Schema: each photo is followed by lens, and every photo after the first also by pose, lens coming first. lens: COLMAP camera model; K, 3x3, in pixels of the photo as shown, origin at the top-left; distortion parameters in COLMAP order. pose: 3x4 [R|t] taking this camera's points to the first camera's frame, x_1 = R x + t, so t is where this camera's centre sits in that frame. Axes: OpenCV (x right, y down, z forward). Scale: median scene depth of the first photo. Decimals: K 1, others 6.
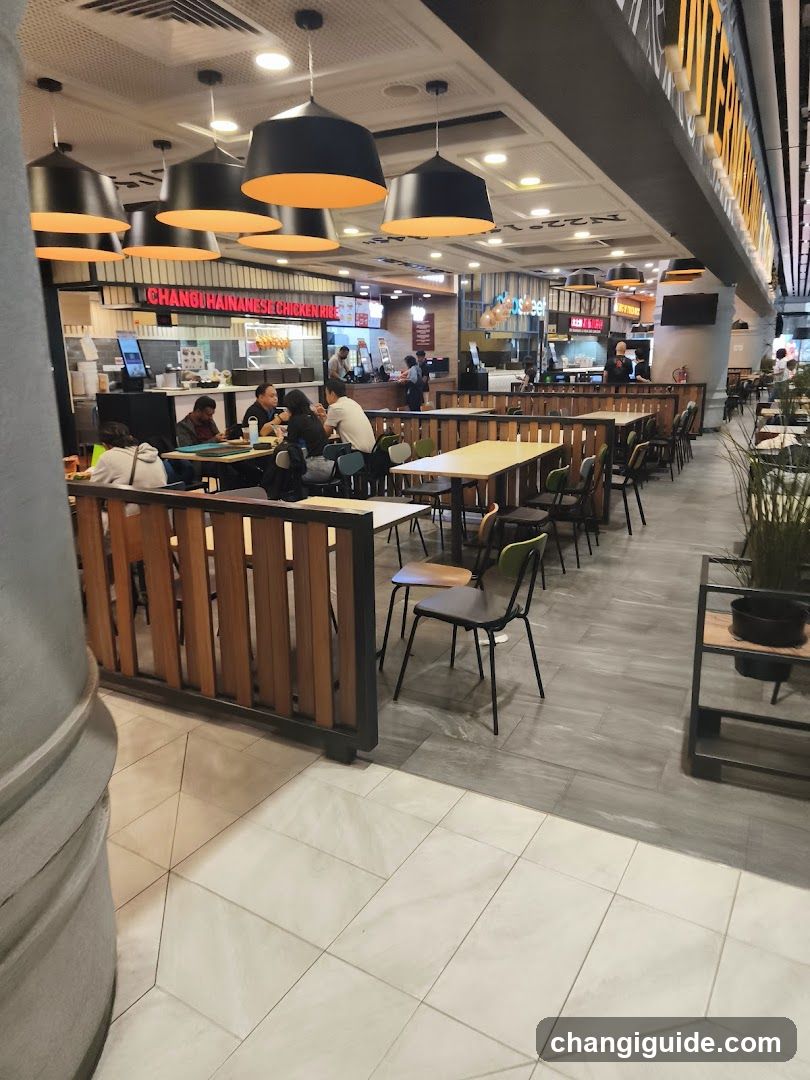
lens RADIAL K [[773.7, 0, 400.5], [0, 773.7, 533.1], [0, 0, 1]] dist [0.042029, -0.011754]
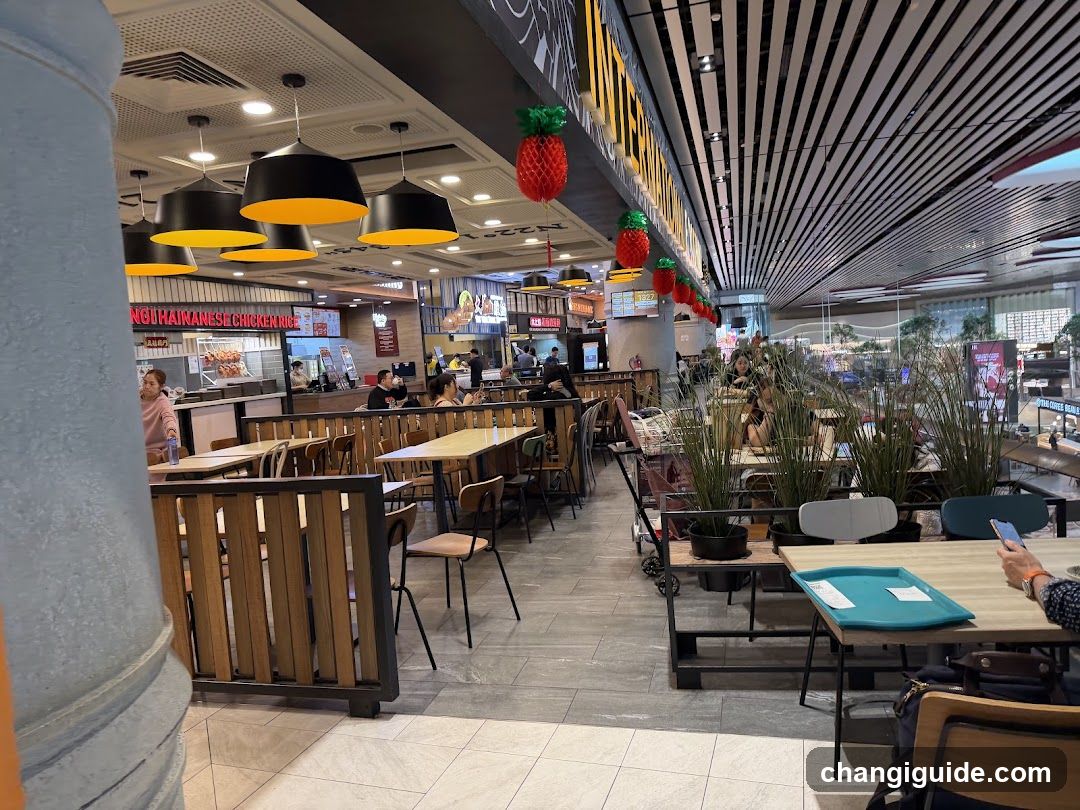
lens RADIAL K [[811.7, 0, 541.5], [0, 811.7, 412.6], [0, 0, 1]] dist [0.040497, -0.034735]
pose [[0.973858, -0.076141, 0.214018, -0.030227], [0.109355, 0.982937, -0.147908, 0.046491], [-0.199104, 0.167445, 0.965567, -0.121755]]
